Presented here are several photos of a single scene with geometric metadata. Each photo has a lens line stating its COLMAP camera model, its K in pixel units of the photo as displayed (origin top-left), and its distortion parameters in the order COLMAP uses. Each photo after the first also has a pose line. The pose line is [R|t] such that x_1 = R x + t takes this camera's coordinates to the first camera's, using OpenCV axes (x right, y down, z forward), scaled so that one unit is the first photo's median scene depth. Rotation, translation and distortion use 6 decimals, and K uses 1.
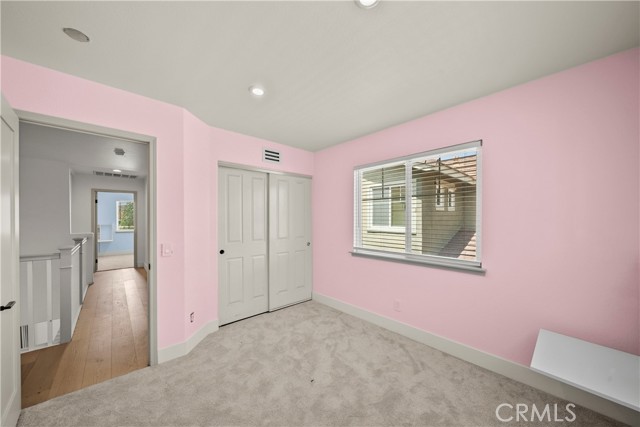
lens RADIAL K [[226.4, 0, 322.3], [0, 226.4, 215.4], [0, 0, 1]] dist [-0.001705, -0.000742]
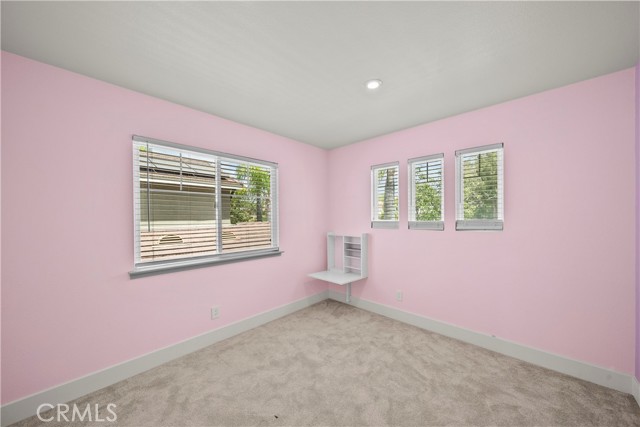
lens RADIAL K [[226.4, 0, 322.7], [0, 226.4, 215.9], [0, 0, 1]] dist [-0.001705, -0.000742]
pose [[-0.069265, 0.010325, 0.997545, -0.683360], [-0.006555, 0.999920, -0.010805, 0.016287], [-0.997577, -0.007287, -0.069192, 0.708372]]
